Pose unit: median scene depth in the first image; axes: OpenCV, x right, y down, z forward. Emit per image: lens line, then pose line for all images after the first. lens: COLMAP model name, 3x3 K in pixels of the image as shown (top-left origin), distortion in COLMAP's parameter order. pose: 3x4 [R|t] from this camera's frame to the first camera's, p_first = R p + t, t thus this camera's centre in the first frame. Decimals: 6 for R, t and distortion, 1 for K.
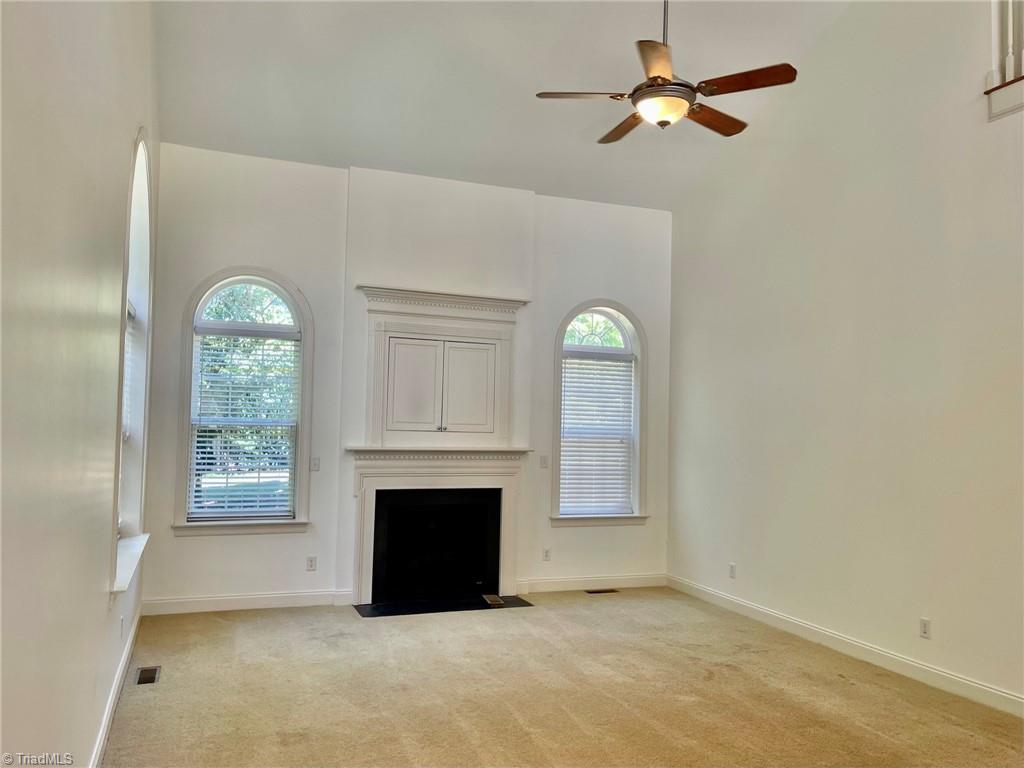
lens RADIAL K [[774.4, 0, 513.2], [0, 774.4, 382.7], [0, 0, 1]] dist [0.055507, -0.063758]
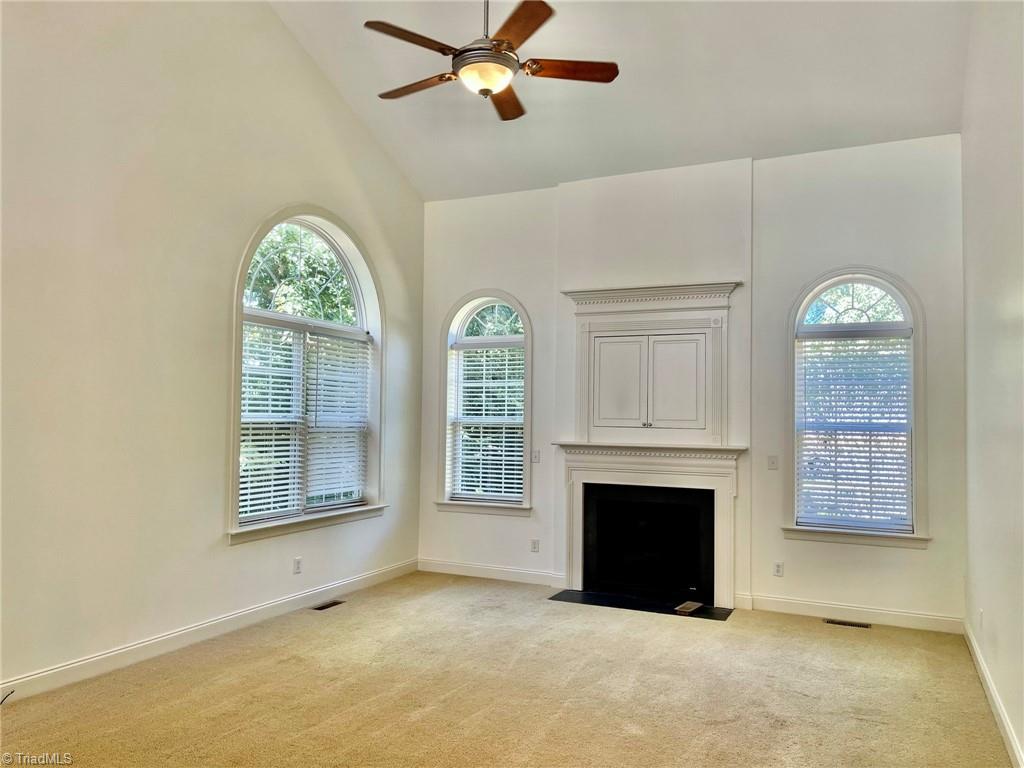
lens RADIAL K [[774.4, 0, 552.0], [0, 774.4, 381.6], [0, 0, 1]] dist [0.055507, -0.063758]
pose [[0.704694, -0.048448, -0.707855, 0.545573], [0.039157, 0.998801, -0.029379, 0.029988], [0.708430, -0.007014, 0.705746, 0.230307]]
